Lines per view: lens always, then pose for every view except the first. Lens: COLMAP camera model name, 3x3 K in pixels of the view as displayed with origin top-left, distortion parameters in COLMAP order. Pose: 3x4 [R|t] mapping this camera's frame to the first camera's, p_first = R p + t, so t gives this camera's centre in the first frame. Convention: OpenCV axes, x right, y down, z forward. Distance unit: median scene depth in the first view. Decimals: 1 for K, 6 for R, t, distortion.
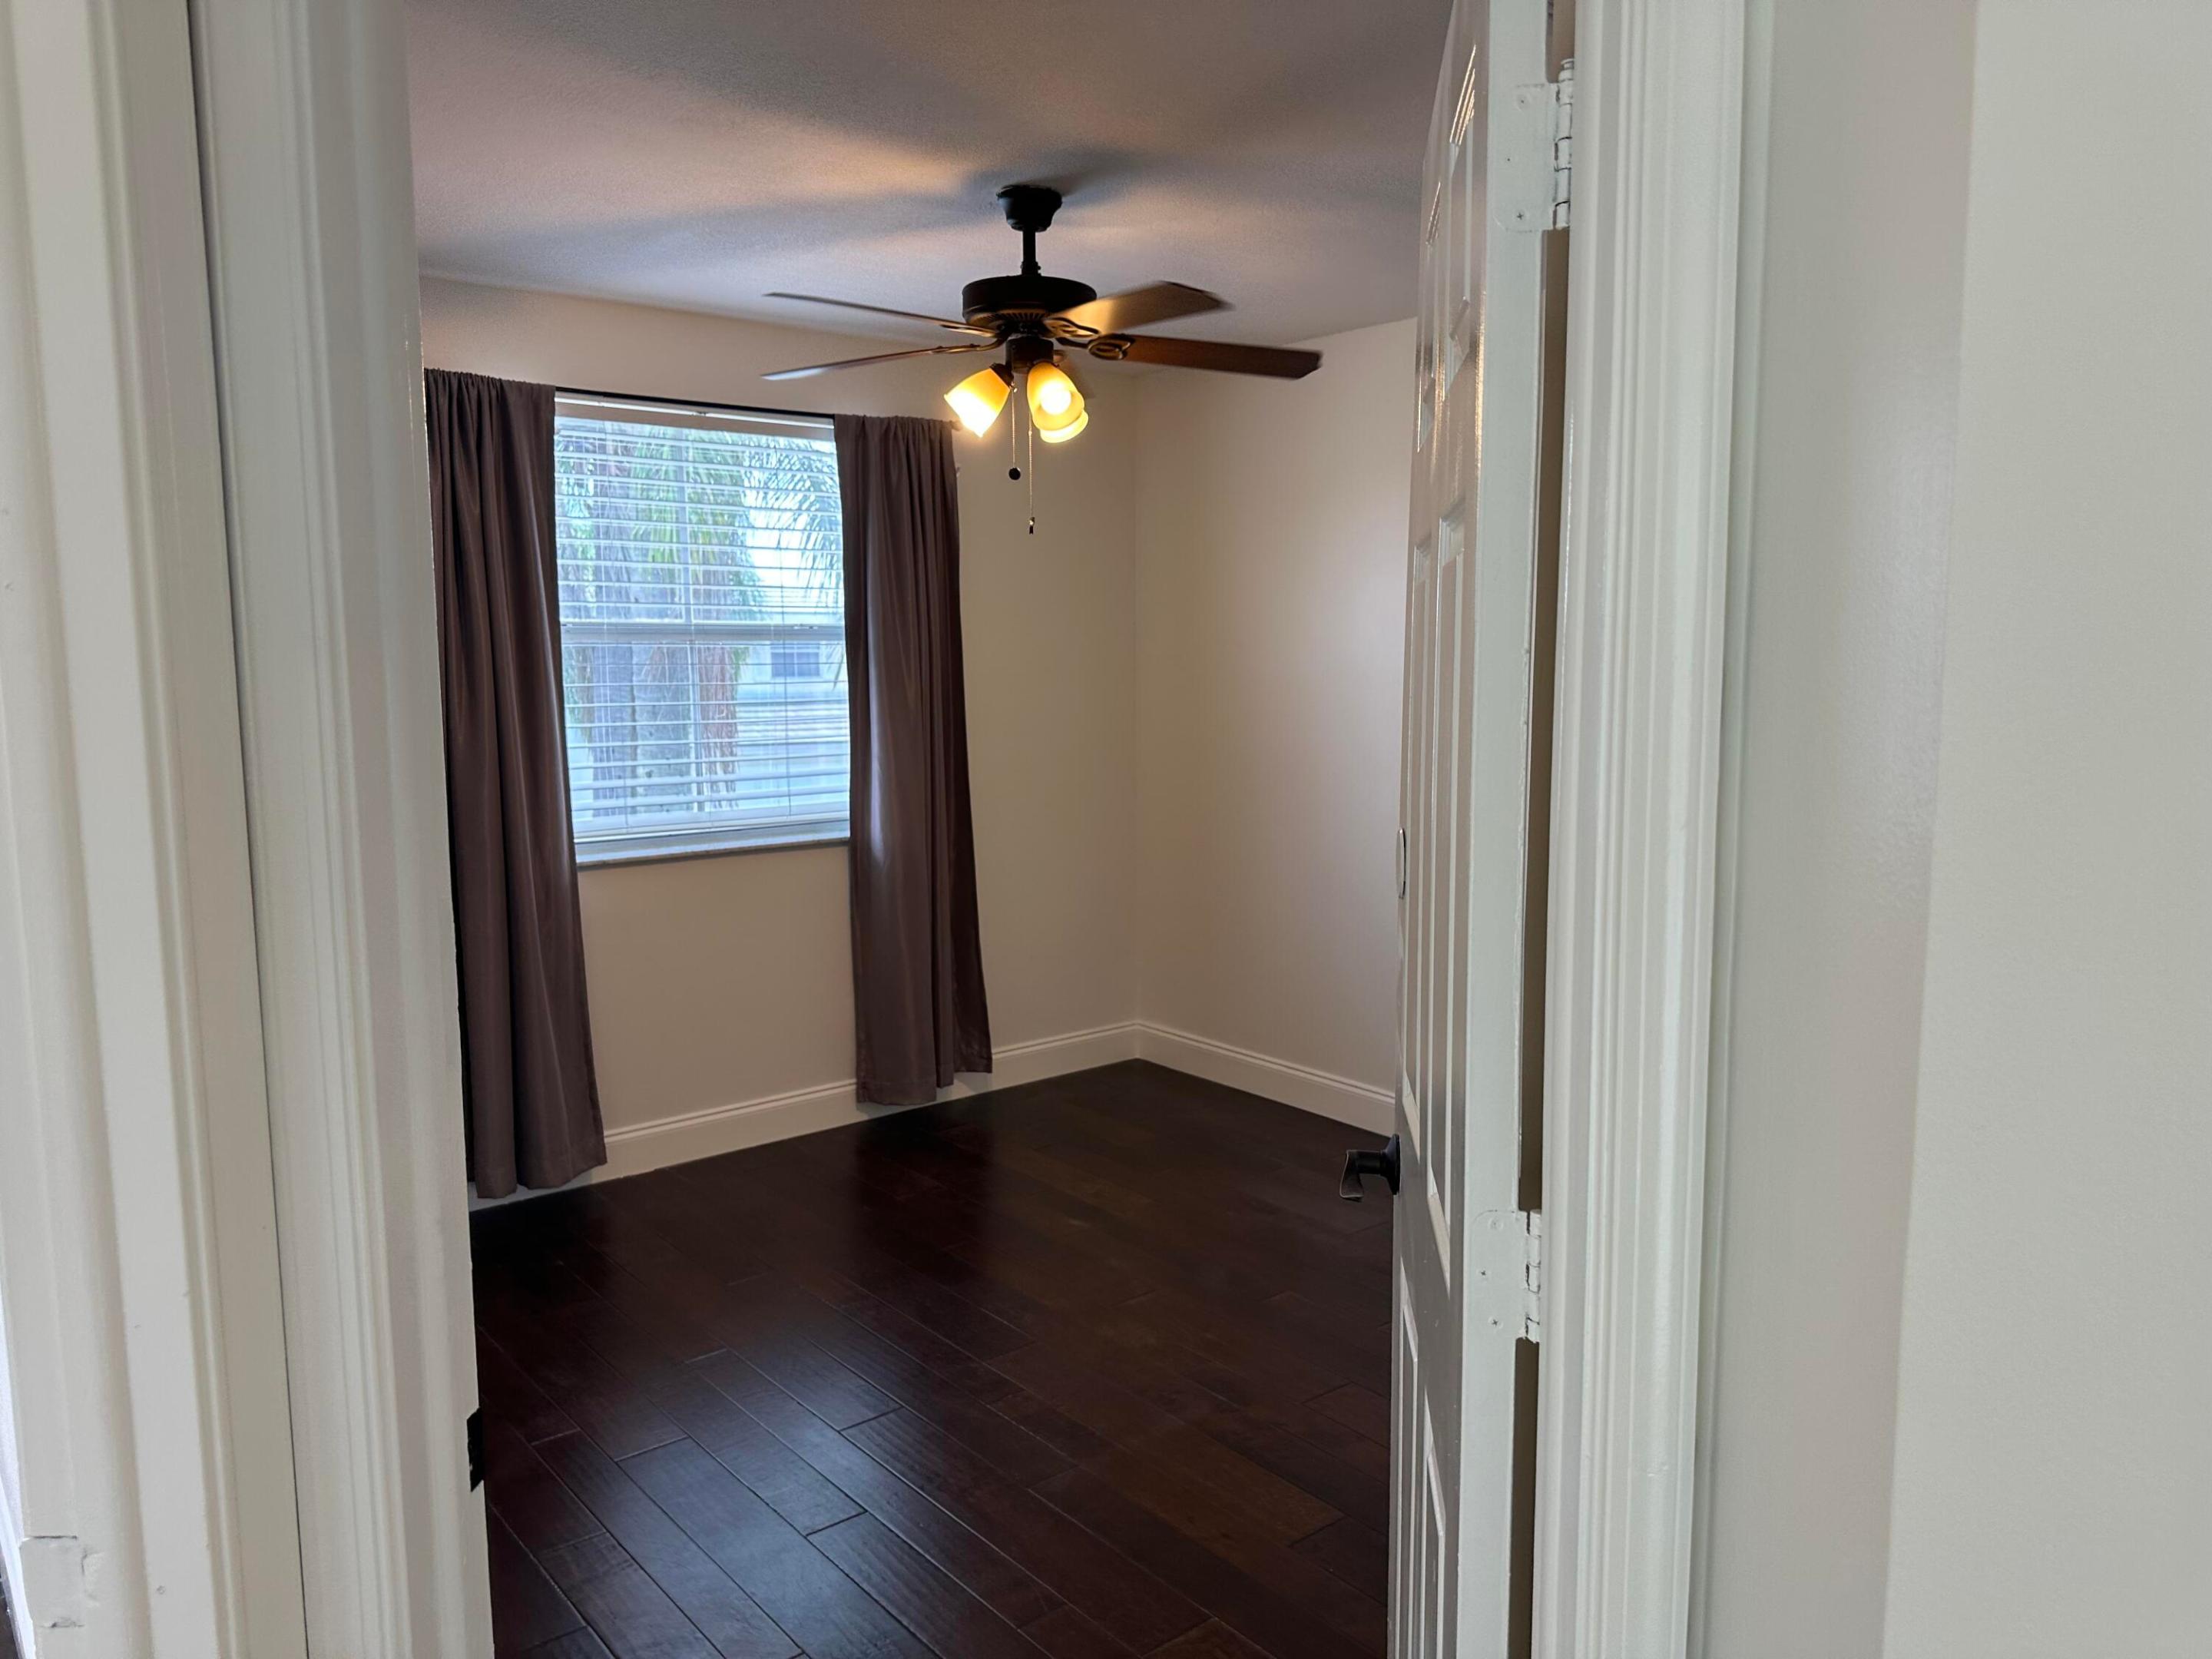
lens RADIAL K [[1544.7, 0, 1108.9], [0, 1544.7, 836.1], [0, 0, 1]] dist [0.179871, -0.315155]
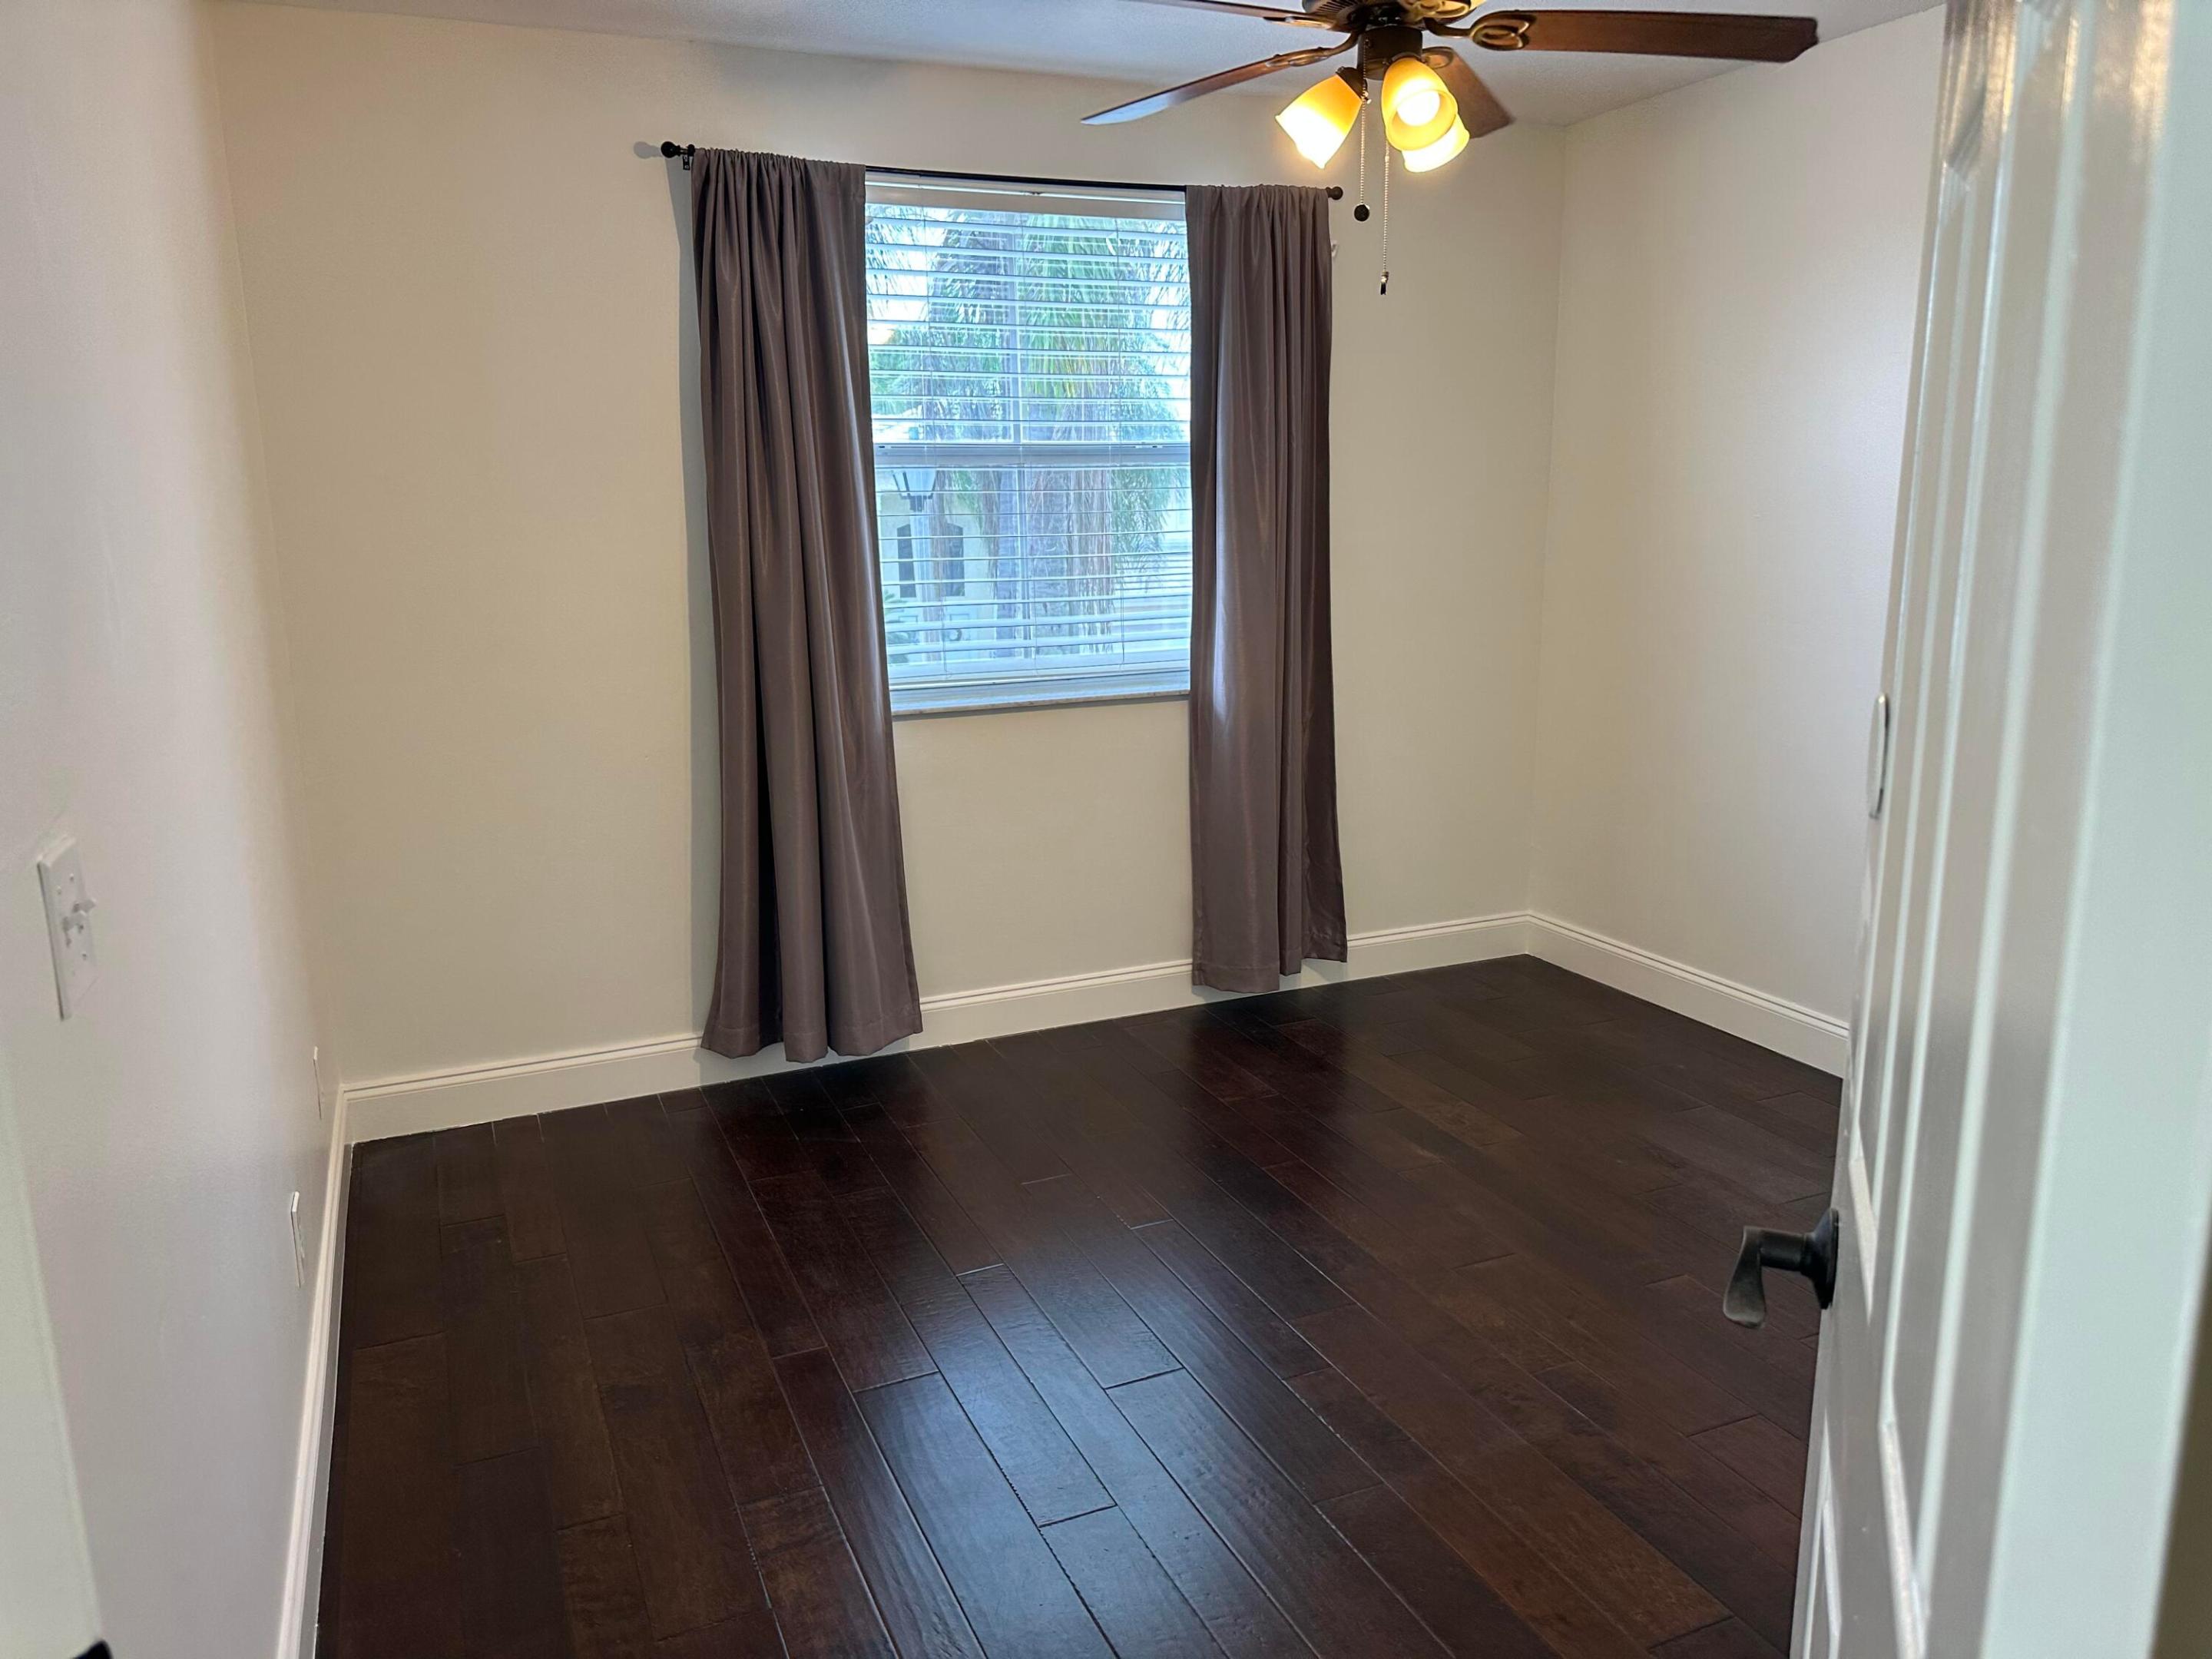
lens RADIAL K [[1544.7, 0, 1108.9], [0, 1544.7, 836.1], [0, 0, 1]] dist [0.179871, -0.315155]
pose [[0.963176, 0.046663, -0.264793, 0.027402], [-0.021602, 0.995071, 0.096781, -0.000897], [0.268004, -0.087497, 0.959436, 0.140884]]
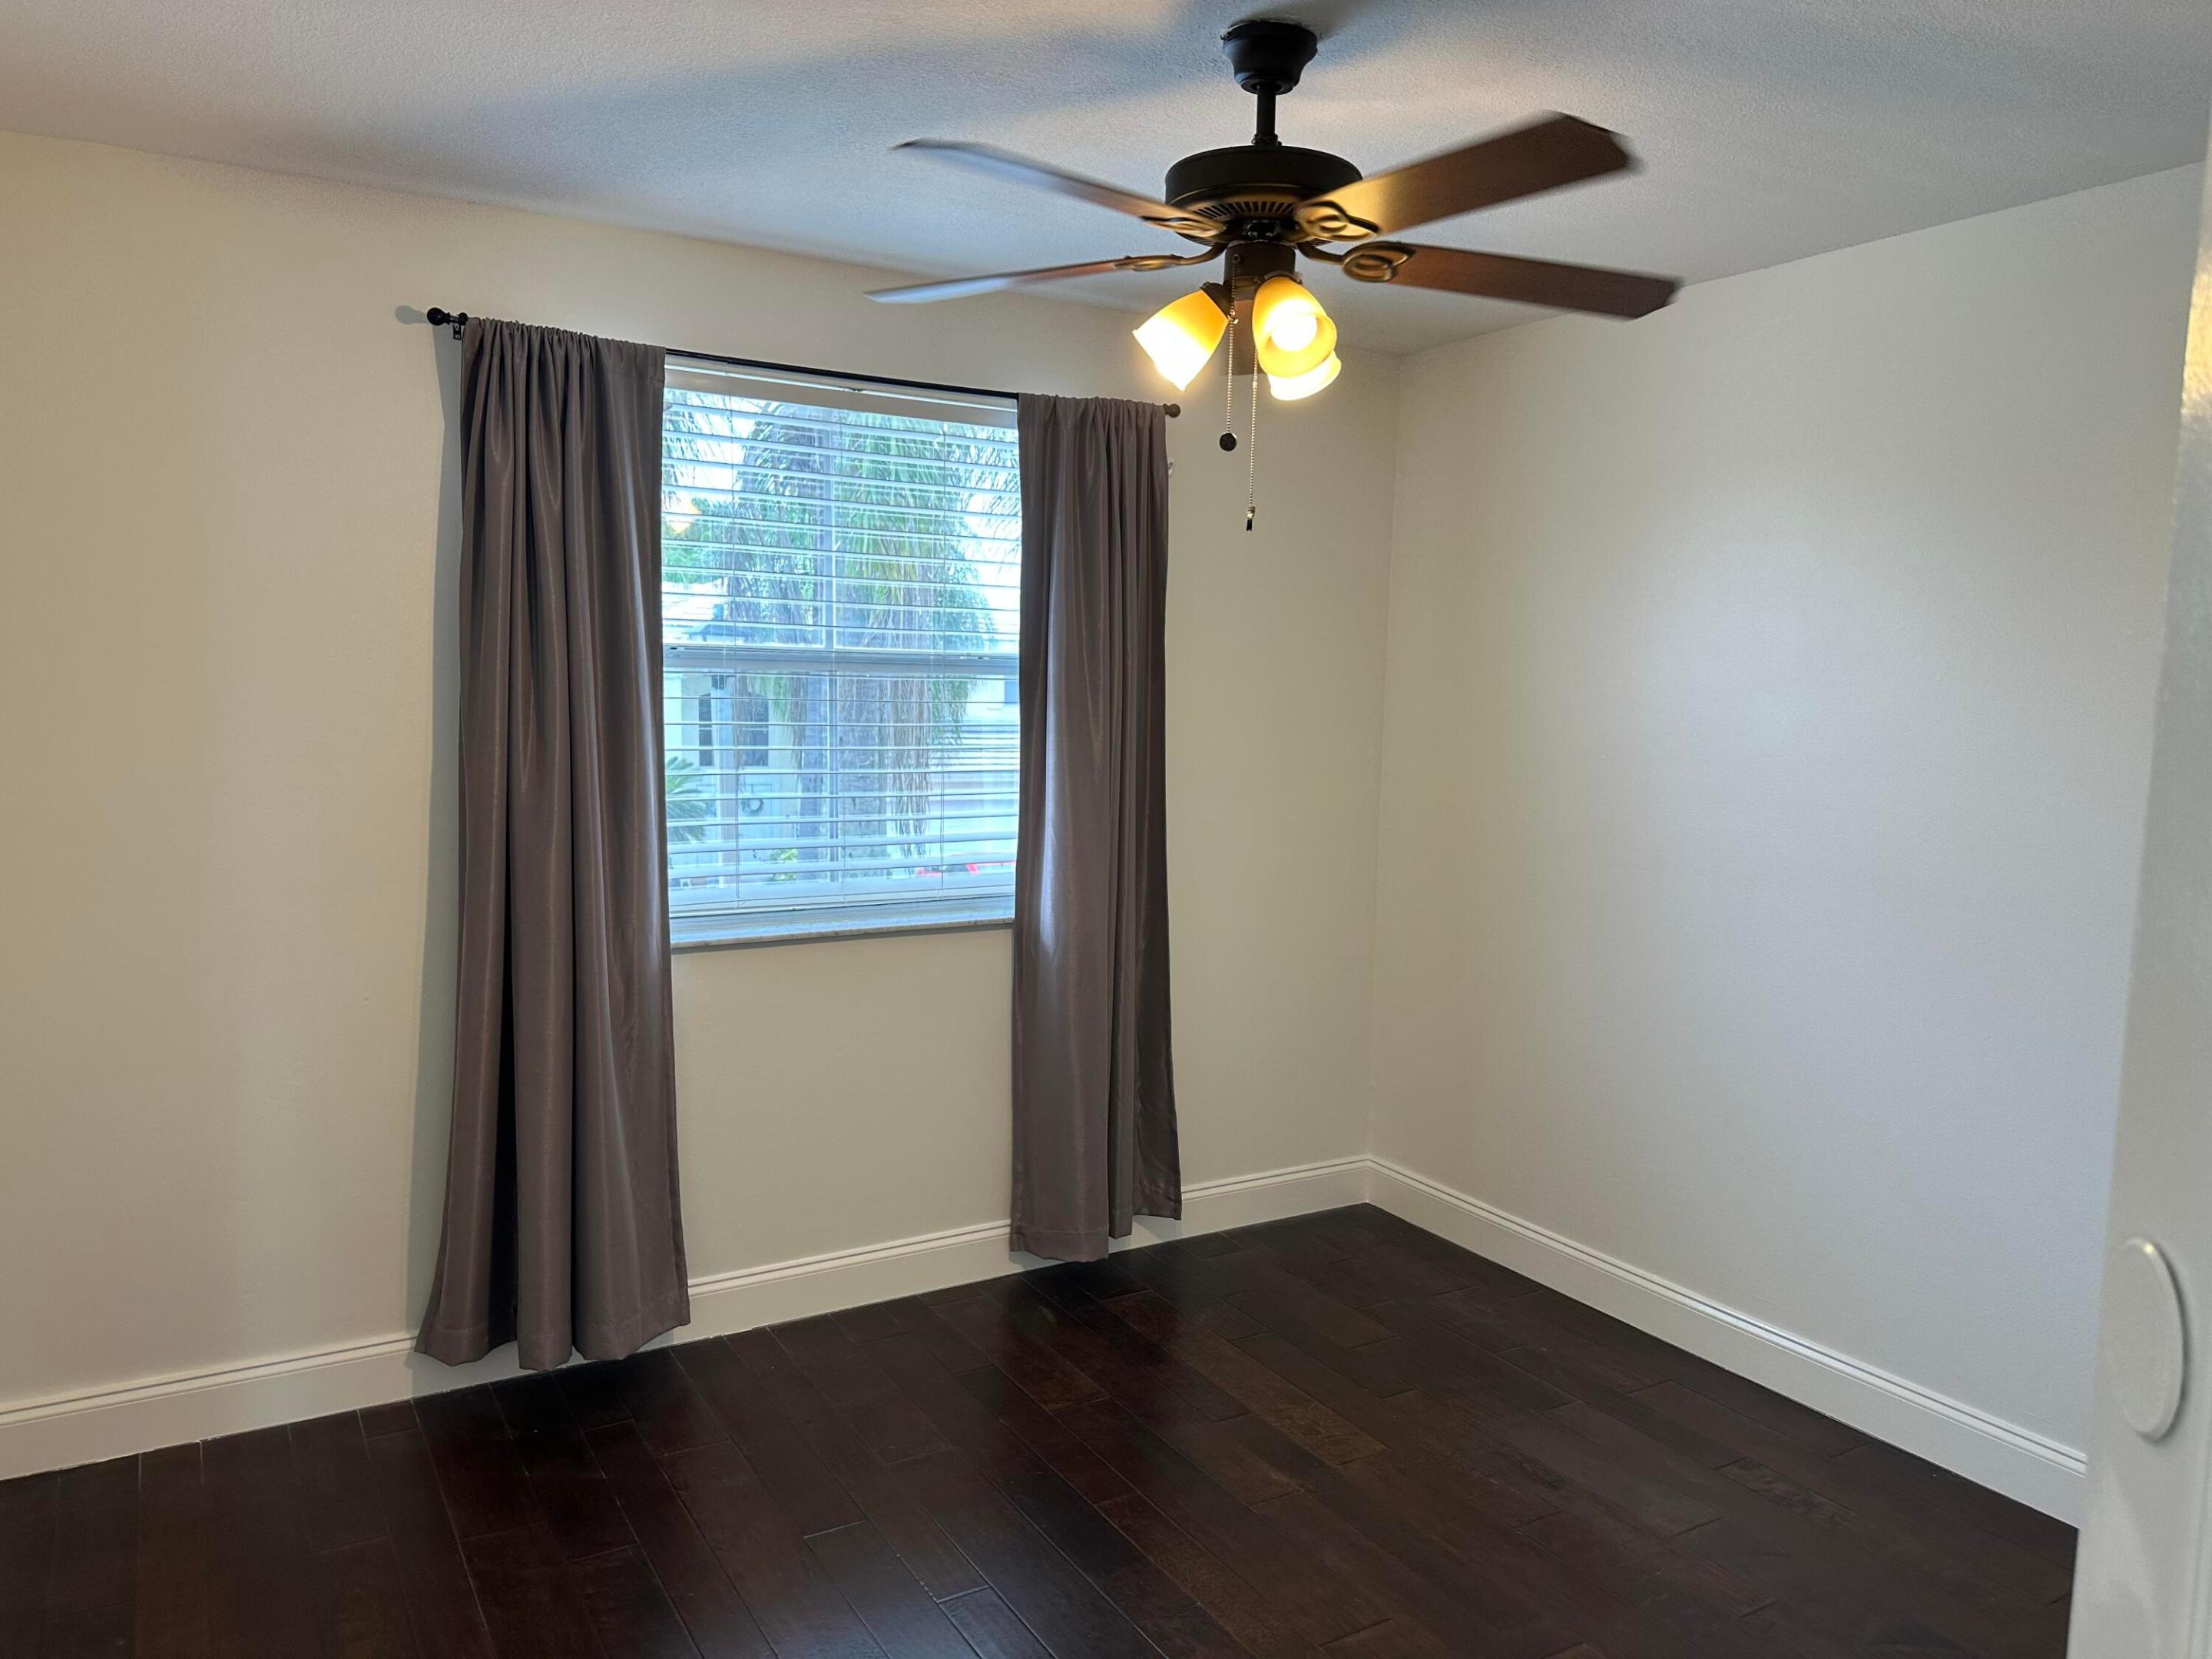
lens RADIAL K [[1544.7, 0, 1108.9], [0, 1544.7, 836.1], [0, 0, 1]] dist [0.179871, -0.315155]
pose [[0.988350, 0.041003, -0.146573, -0.002990], [-0.044037, 0.998876, -0.017513, -0.031334], [0.145690, 0.023763, 0.989045, 0.224068]]
